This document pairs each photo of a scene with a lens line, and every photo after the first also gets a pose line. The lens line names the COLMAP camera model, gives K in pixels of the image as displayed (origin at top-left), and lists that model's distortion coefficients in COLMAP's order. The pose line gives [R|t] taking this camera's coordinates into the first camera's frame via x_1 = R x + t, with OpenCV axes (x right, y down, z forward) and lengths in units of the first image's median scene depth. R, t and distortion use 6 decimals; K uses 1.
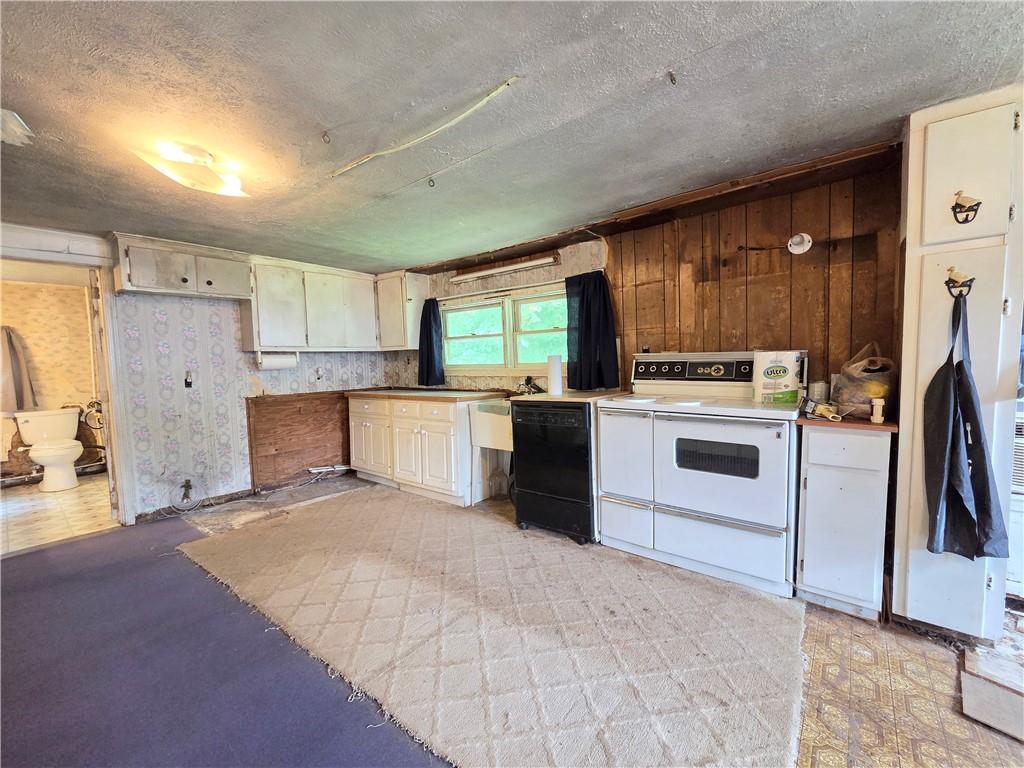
lens RADIAL K [[420.8, 0, 514.2], [0, 420.8, 384.5], [0, 0, 1]] dist [0.003493, -0.000689]
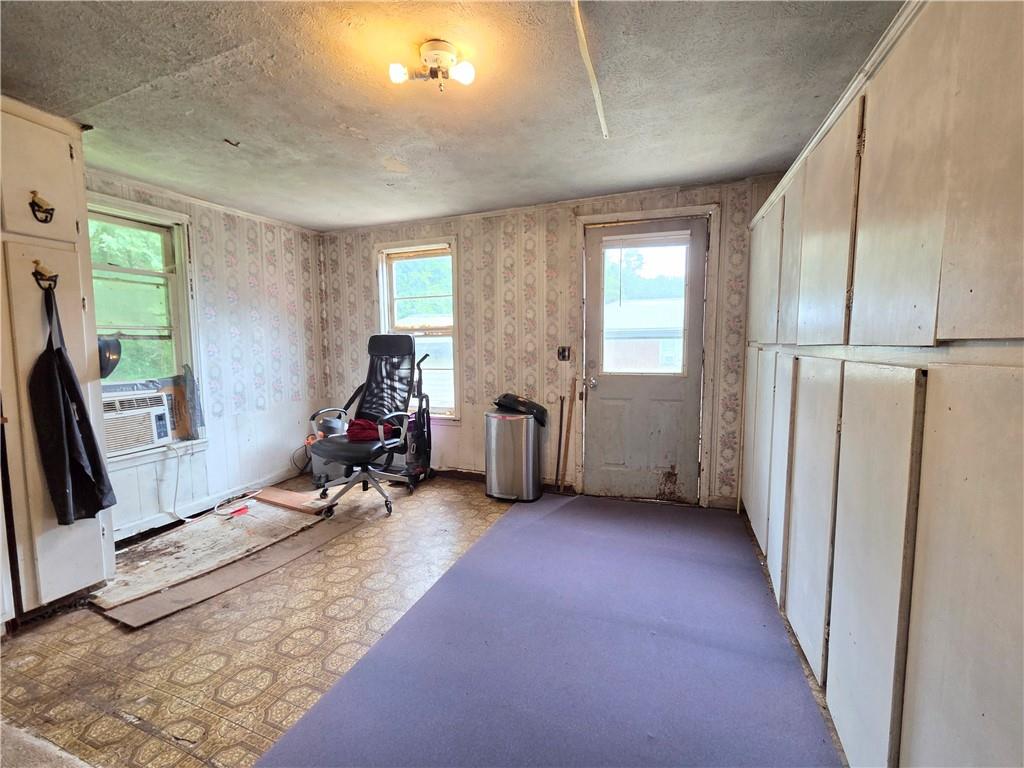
lens RADIAL K [[420.8, 0, 514.2], [0, 420.8, 384.5], [0, 0, 1]] dist [0.003493, -0.000689]
pose [[-0.318966, -0.049159, 0.946491, -0.188720], [0.082264, 0.993449, 0.079321, 0.024777], [-0.944189, 0.103163, -0.312832, 0.111265]]
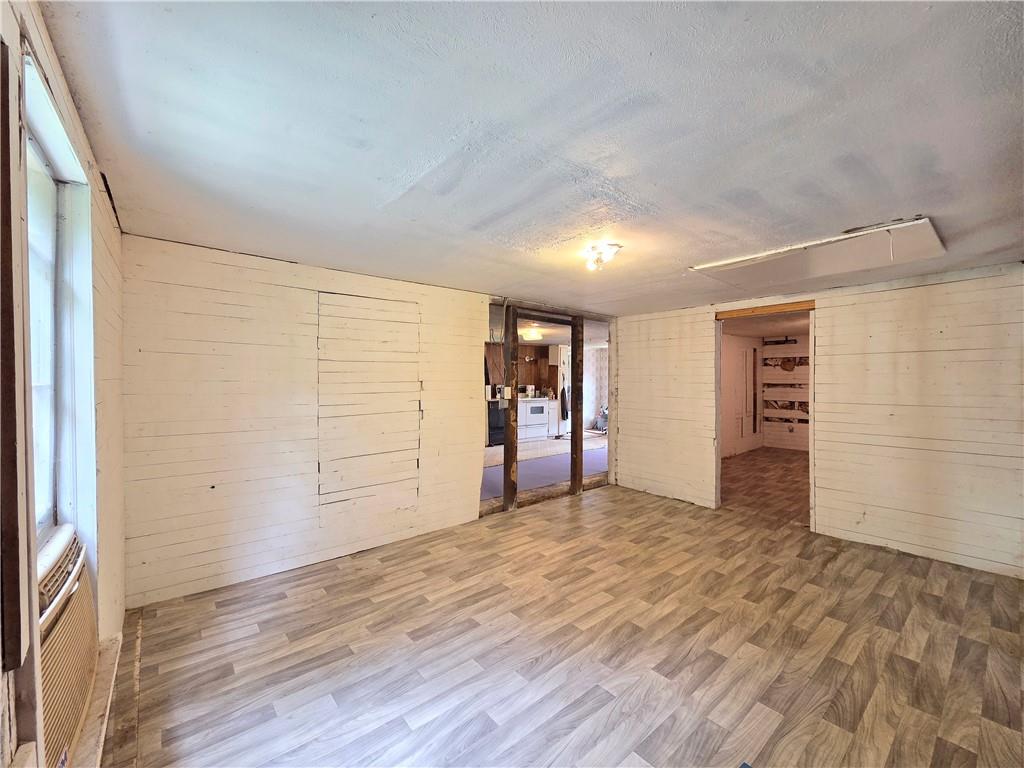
lens RADIAL K [[420.8, 0, 514.2], [0, 420.8, 384.5], [0, 0, 1]] dist [0.003493, -0.000689]
pose [[0.199526, 0.019924, 0.979690, -2.459483], [0.059424, 0.997707, -0.032393, 0.026085], [-0.978089, 0.064681, 0.197884, 0.252069]]
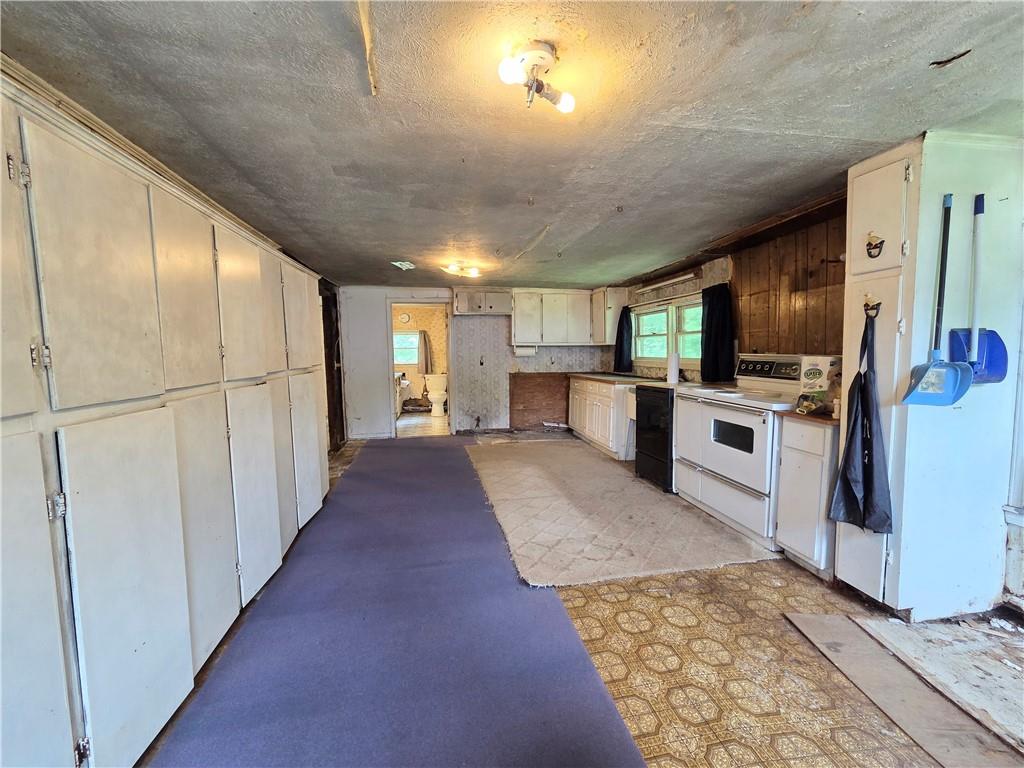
lens RADIAL K [[420.8, 0, 514.2], [0, 420.8, 384.5], [0, 0, 1]] dist [0.003493, -0.000689]
pose [[0.760598, 0.073710, -0.645025, 0.530154], [-0.054243, 0.997275, 0.050001, -0.009681], [0.646953, -0.003043, 0.762524, -0.295440]]
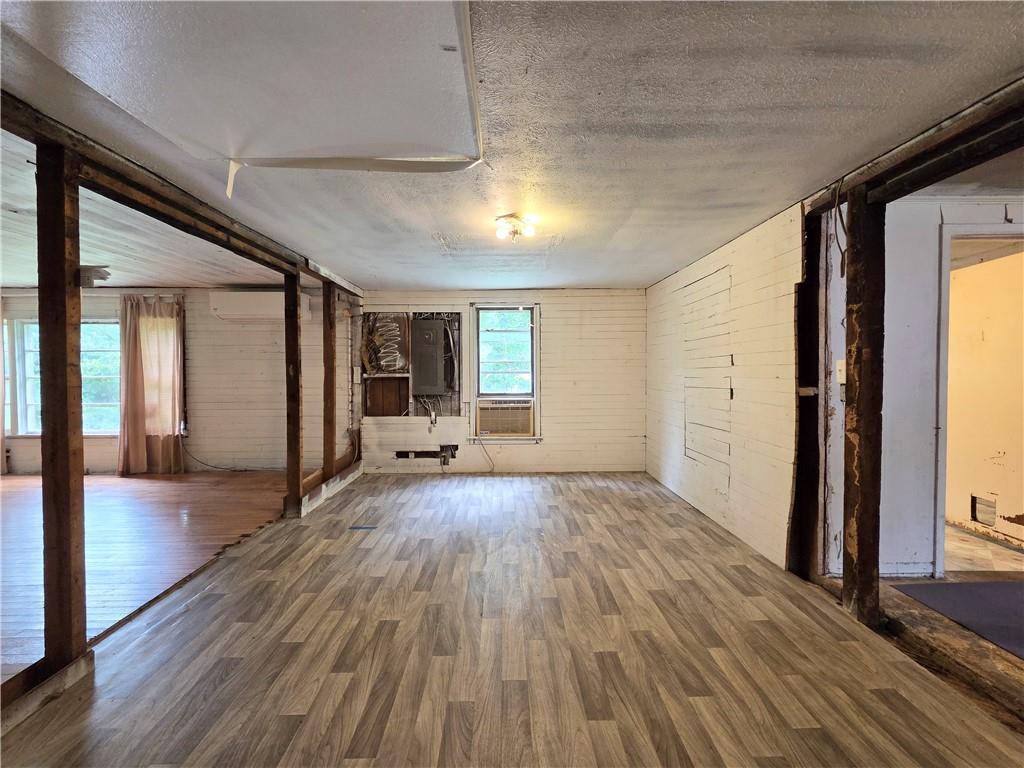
lens RADIAL K [[420.8, 0, 514.2], [0, 420.8, 384.5], [0, 0, 1]] dist [0.003493, -0.000689]
pose [[0.639394, 0.055421, -0.766879, -1.000760], [-0.069570, 0.997478, 0.014081, 0.054756], [0.765725, 0.044348, 0.641637, -0.277265]]
